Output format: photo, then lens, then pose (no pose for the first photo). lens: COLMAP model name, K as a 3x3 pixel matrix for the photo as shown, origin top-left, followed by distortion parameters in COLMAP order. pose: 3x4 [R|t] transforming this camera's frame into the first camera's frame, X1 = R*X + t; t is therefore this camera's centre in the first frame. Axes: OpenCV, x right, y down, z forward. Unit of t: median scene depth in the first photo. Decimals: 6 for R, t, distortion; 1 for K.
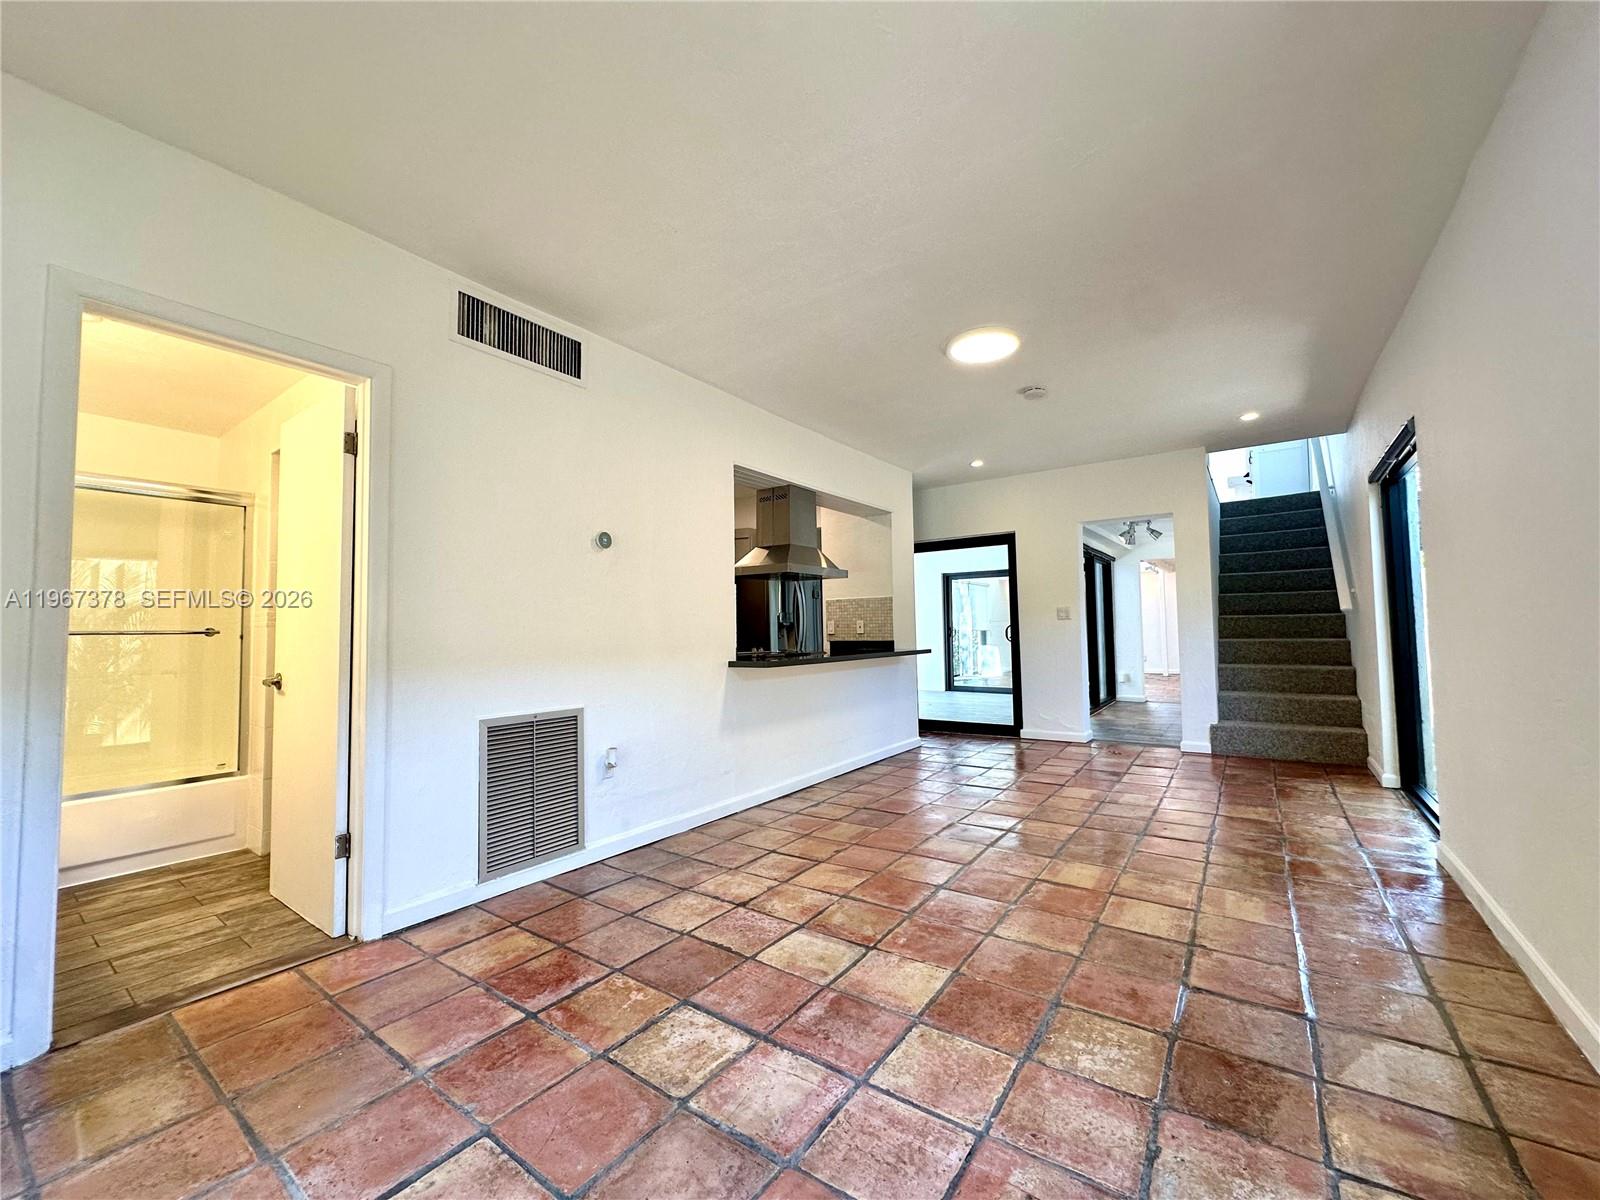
lens RADIAL K [[638.1, 0, 804.2], [0, 638.1, 603.0], [0, 0, 1]] dist [-0.006063, 0.000678]
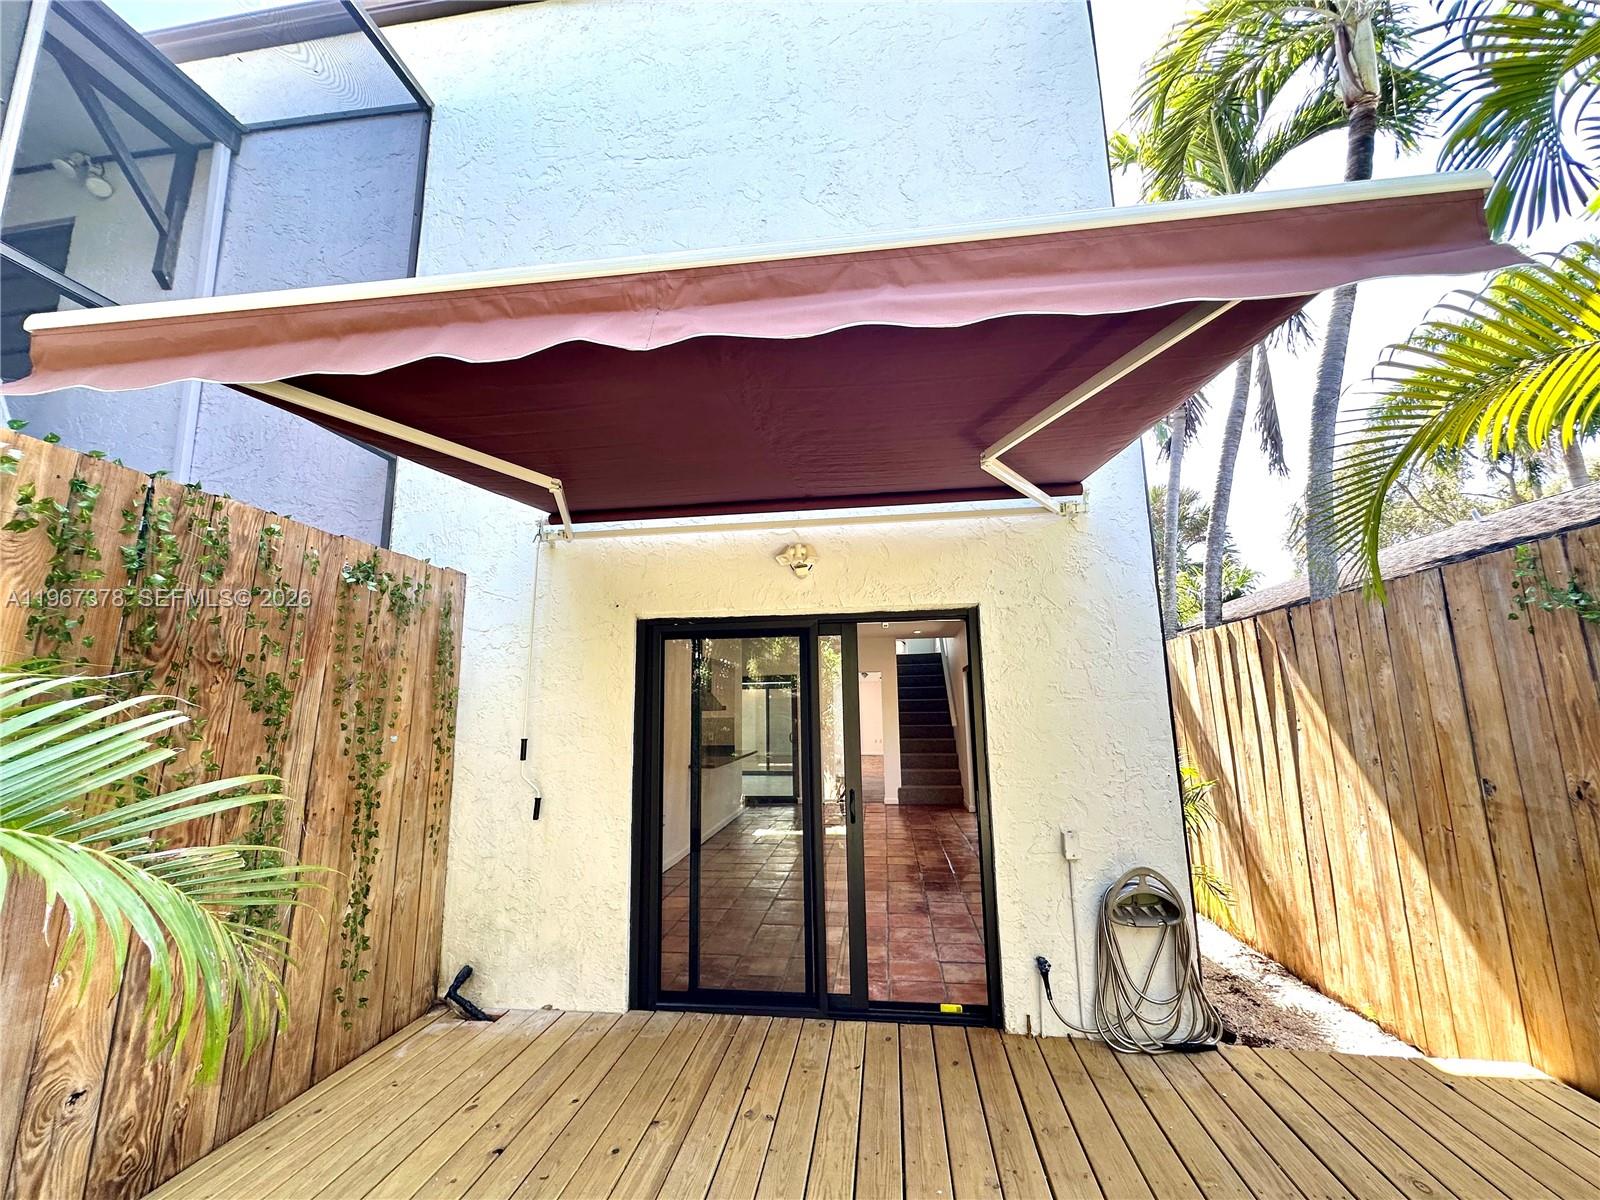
lens RADIAL K [[638.1, 0, 804.4], [0, 638.1, 591.8], [0, 0, 1]] dist [-0.006063, 0.000678]
pose [[0.881662, 0.086059, 0.463968, -0.454140], [-0.020329, 0.989243, -0.144860, -0.087974], [-0.471444, 0.118286, 0.873927, -0.499009]]
